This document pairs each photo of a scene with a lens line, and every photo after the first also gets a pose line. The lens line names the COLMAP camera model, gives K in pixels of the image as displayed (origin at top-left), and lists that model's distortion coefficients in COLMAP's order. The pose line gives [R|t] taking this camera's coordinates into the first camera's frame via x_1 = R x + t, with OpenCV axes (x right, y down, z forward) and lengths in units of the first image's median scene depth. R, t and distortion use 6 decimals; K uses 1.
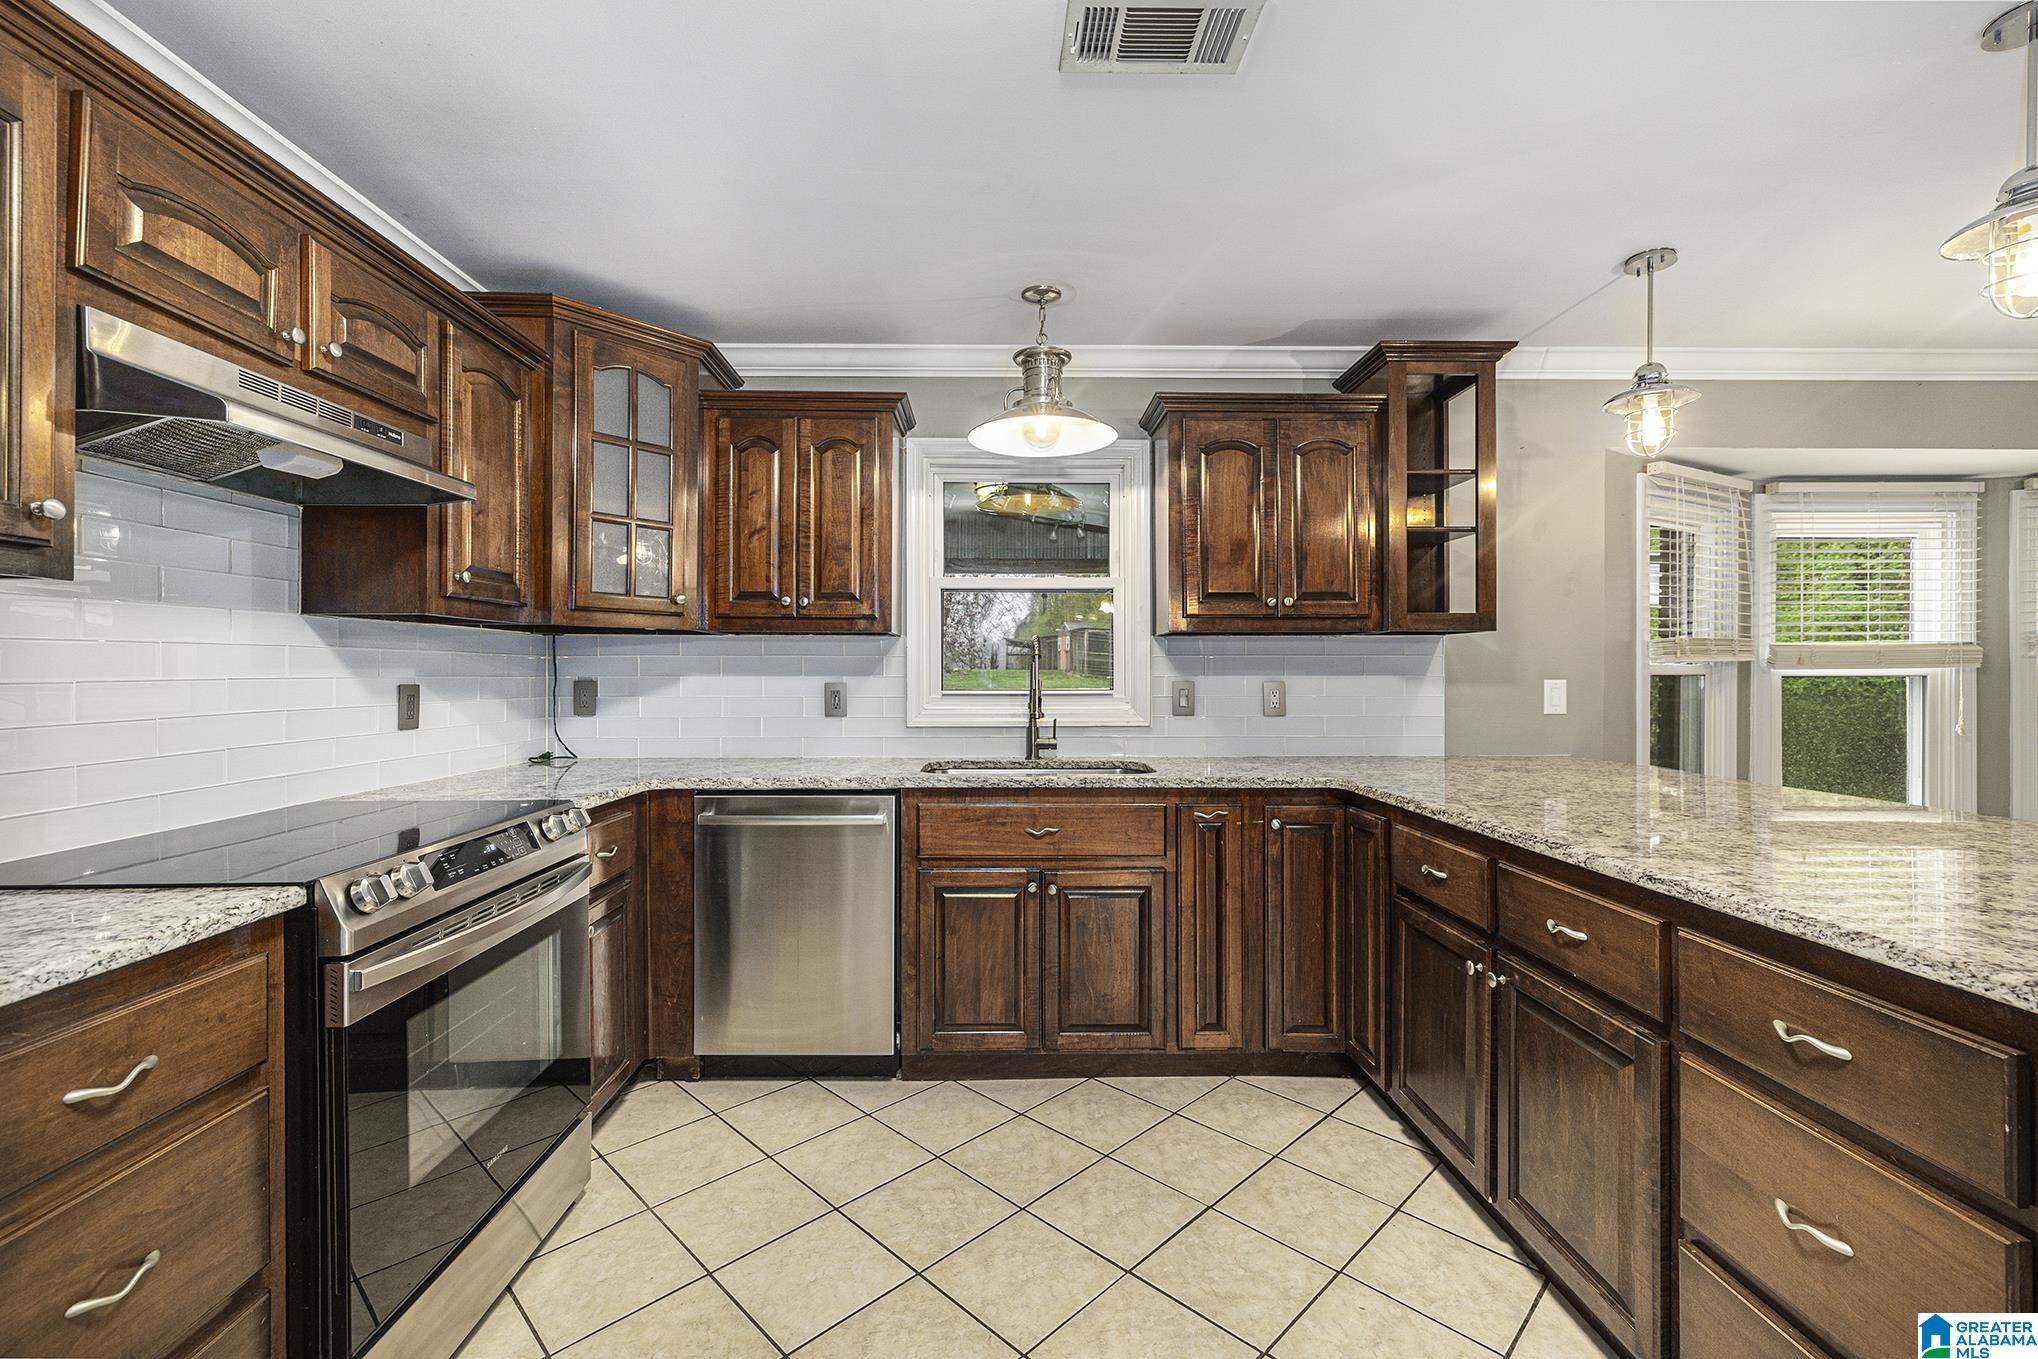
lens RADIAL K [[859.0, 0, 1008.8], [0, 859.0, 674.4], [0, 0, 1]] dist [-0.004709, 0.000194]
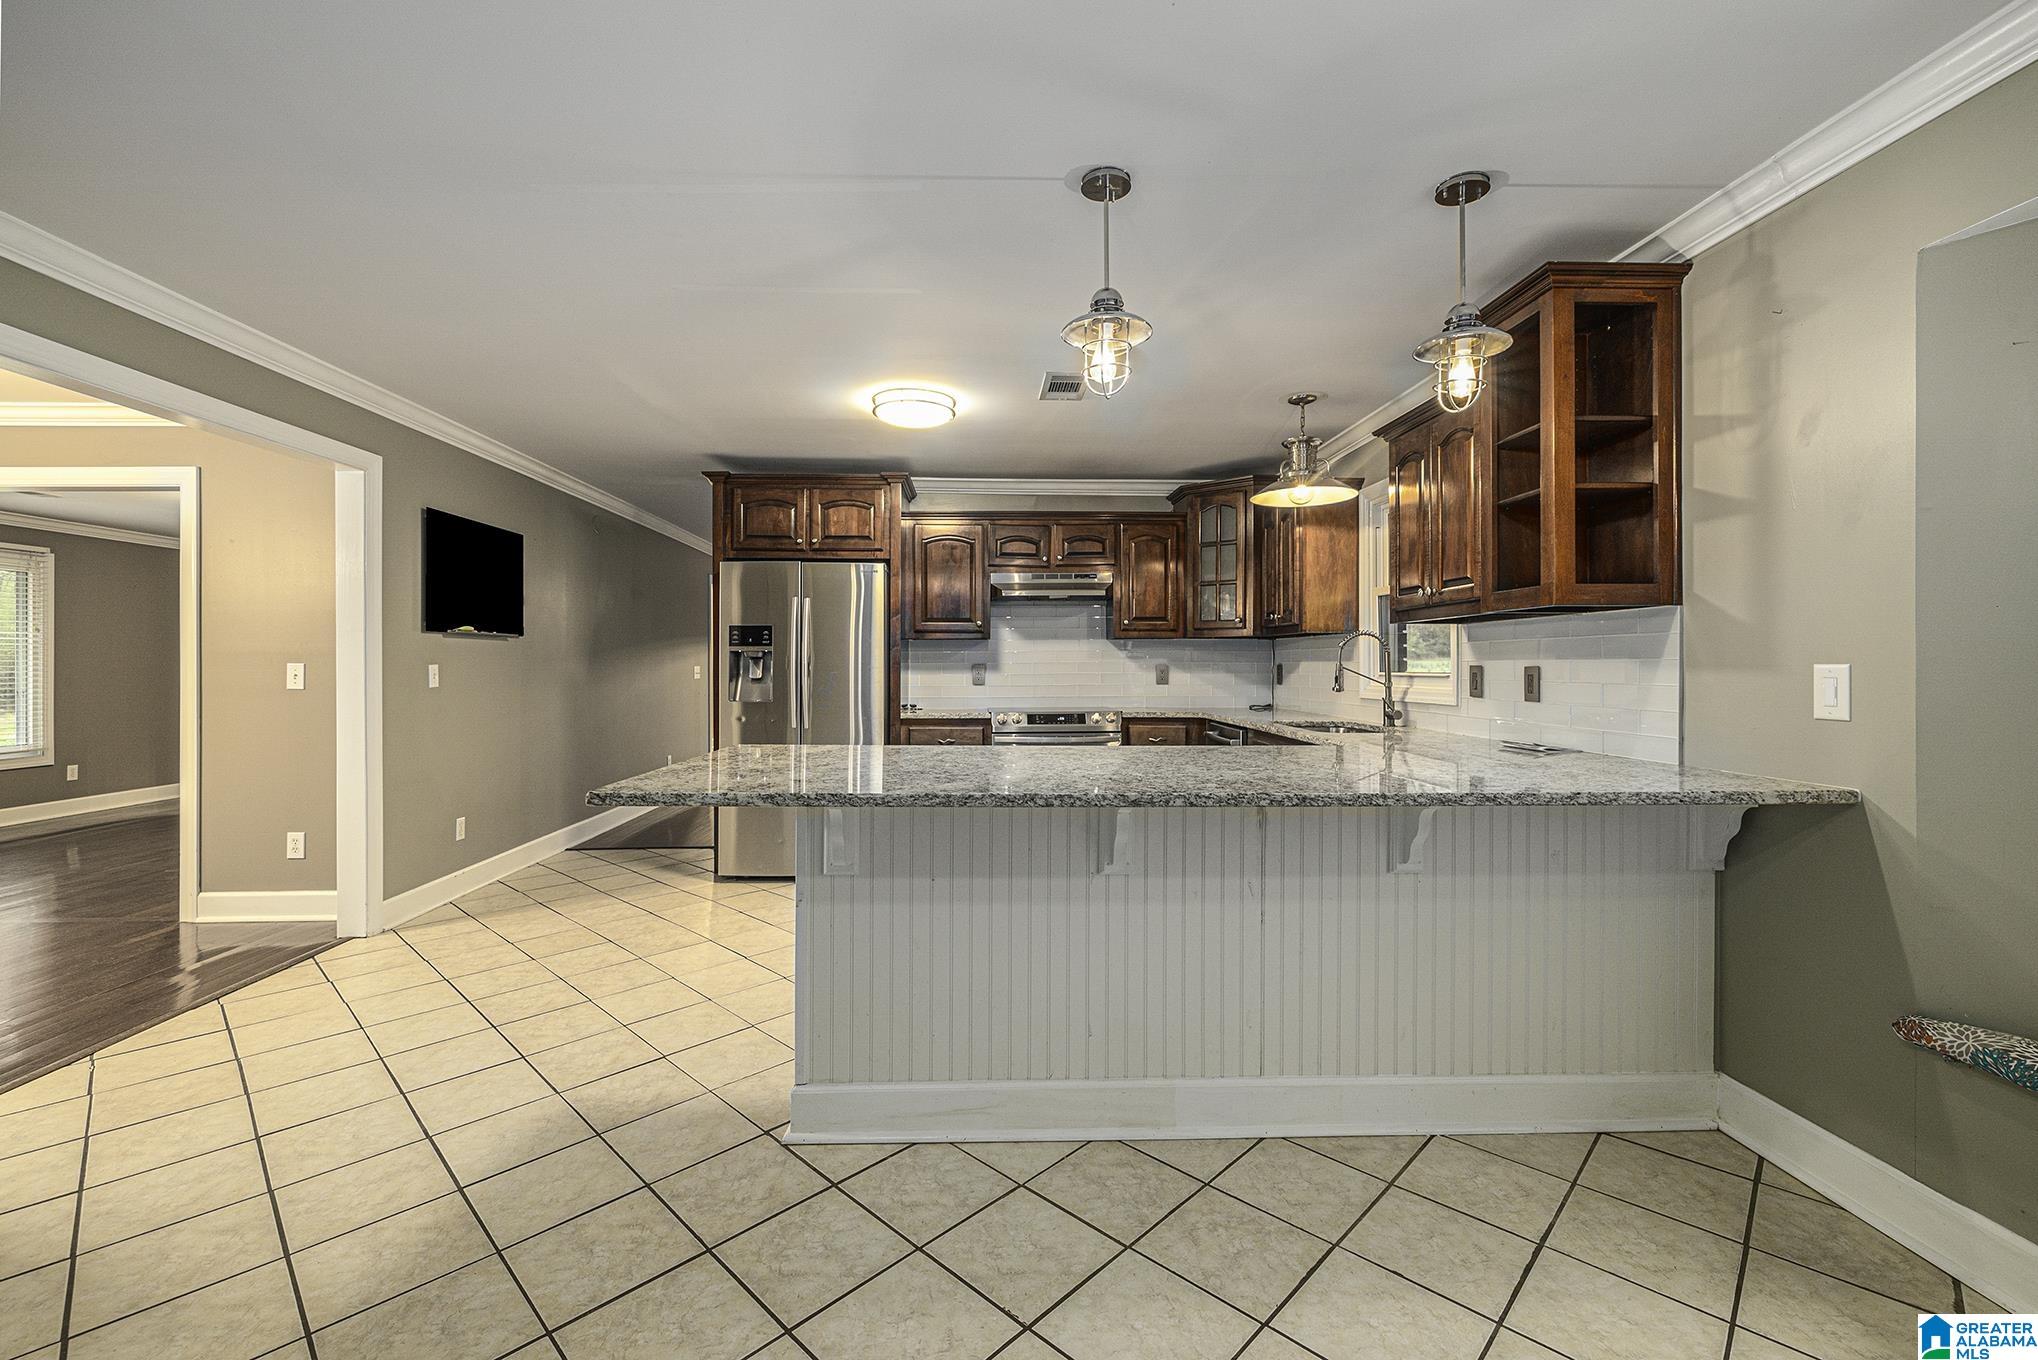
lens RADIAL K [[859.0, 0, 998.7], [0, 859.0, 664.7], [0, 0, 1]] dist [-0.004709, 0.000194]
pose [[0.007688, -0.000003, -0.999970, 1.395813], [-0.002121, 0.999998, -0.000020, 0.009227], [0.999968, 0.002121, 0.007688, 0.442991]]
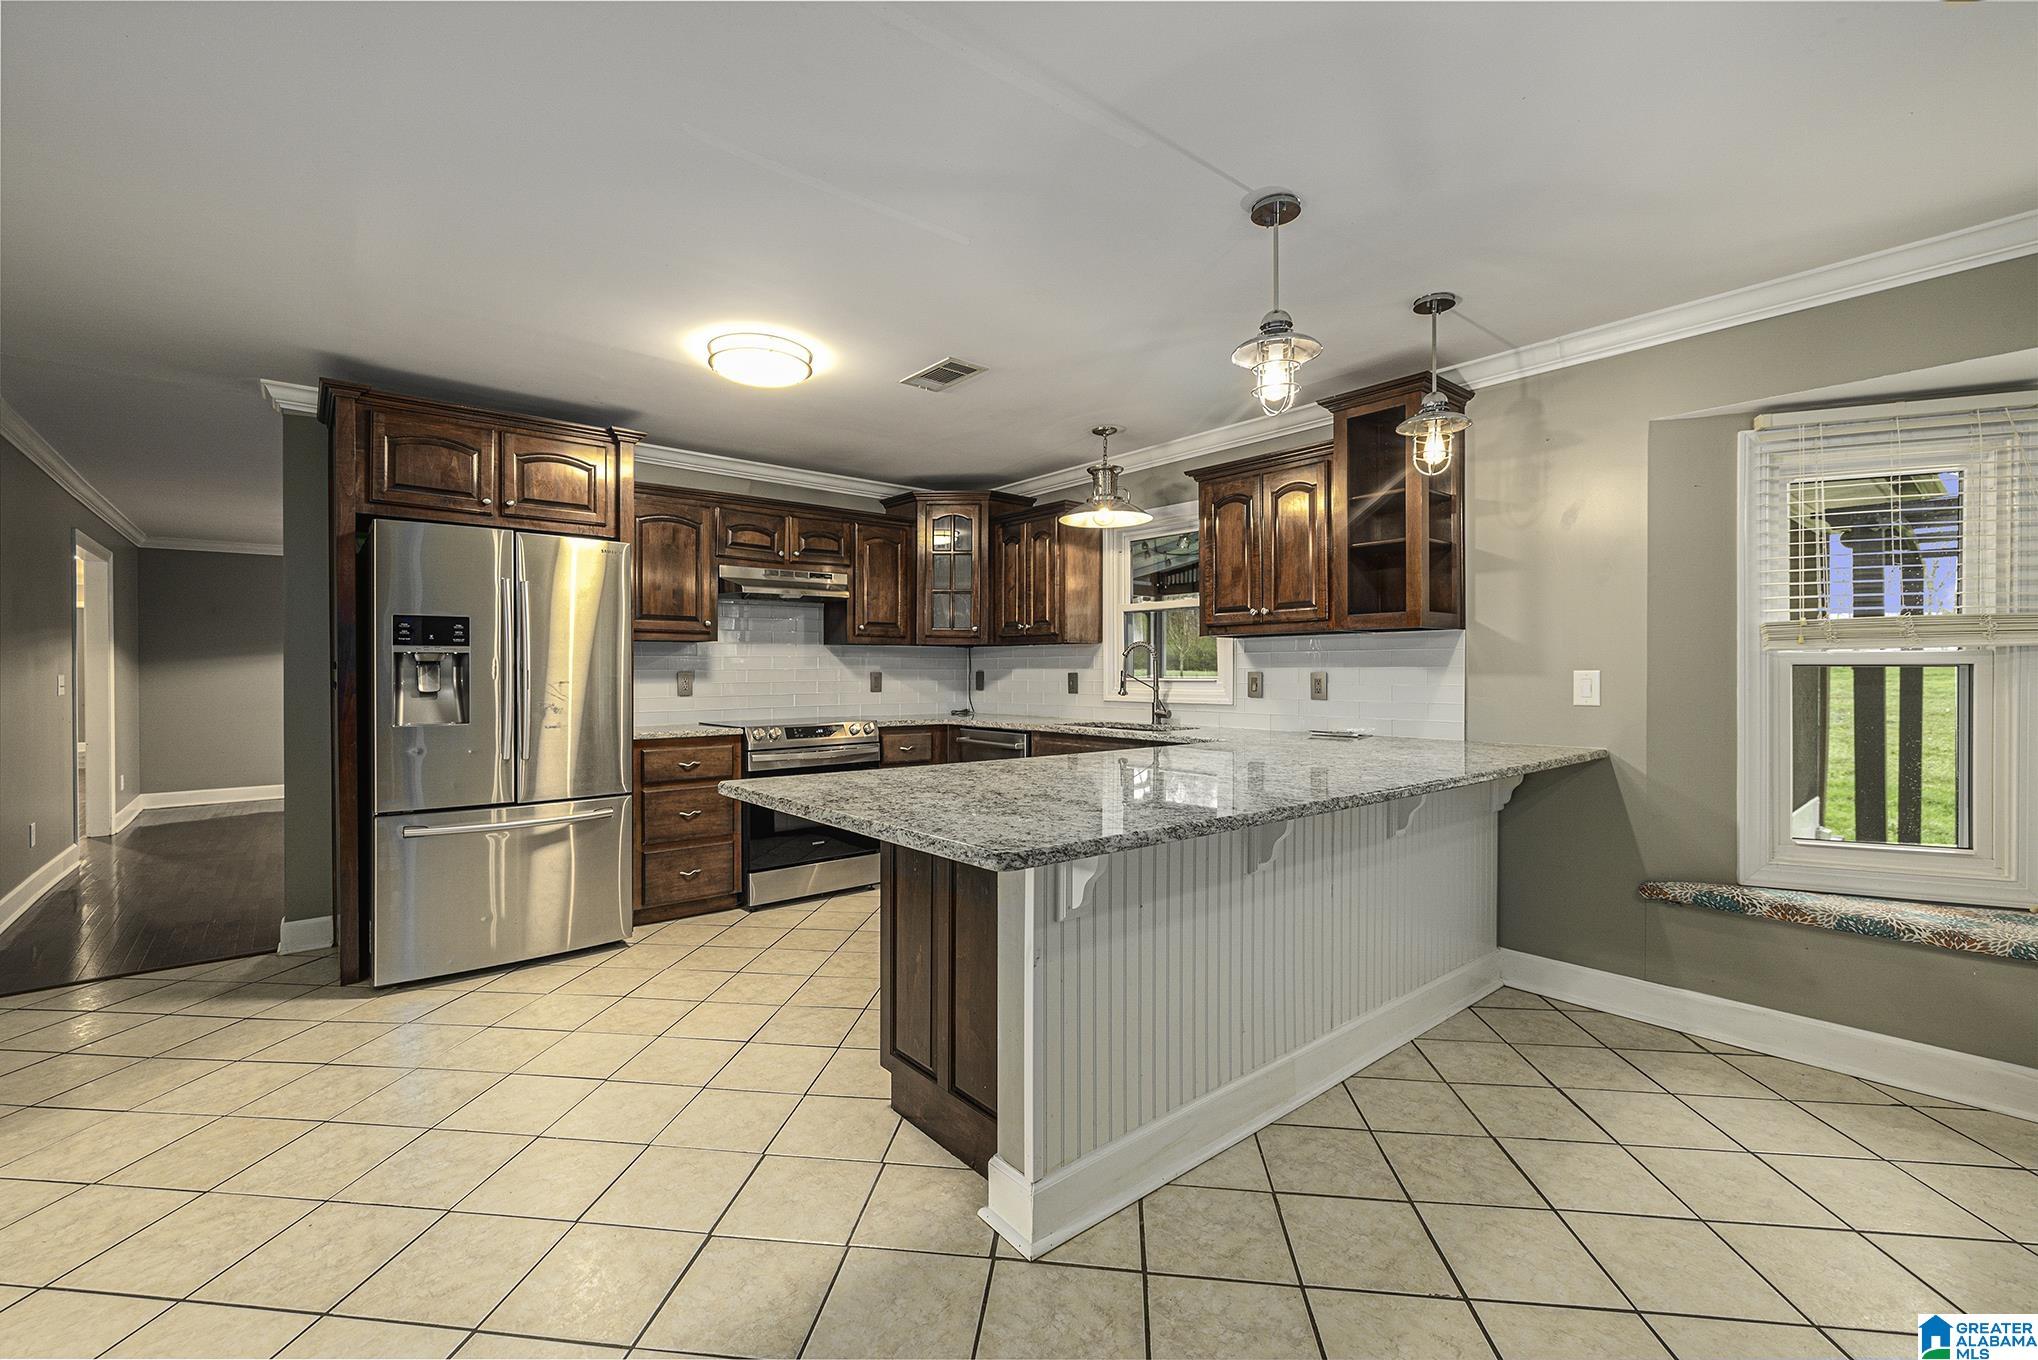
lens RADIAL K [[859.0, 0, 1003.4], [0, 859.0, 674.8], [0, 0, 1]] dist [-0.004709, 0.000194]
pose [[0.620212, 0.002081, -0.784432, 1.106776], [-0.000397, 0.999997, 0.002339, 0.010499], [0.784434, -0.001139, 0.620211, -0.137026]]
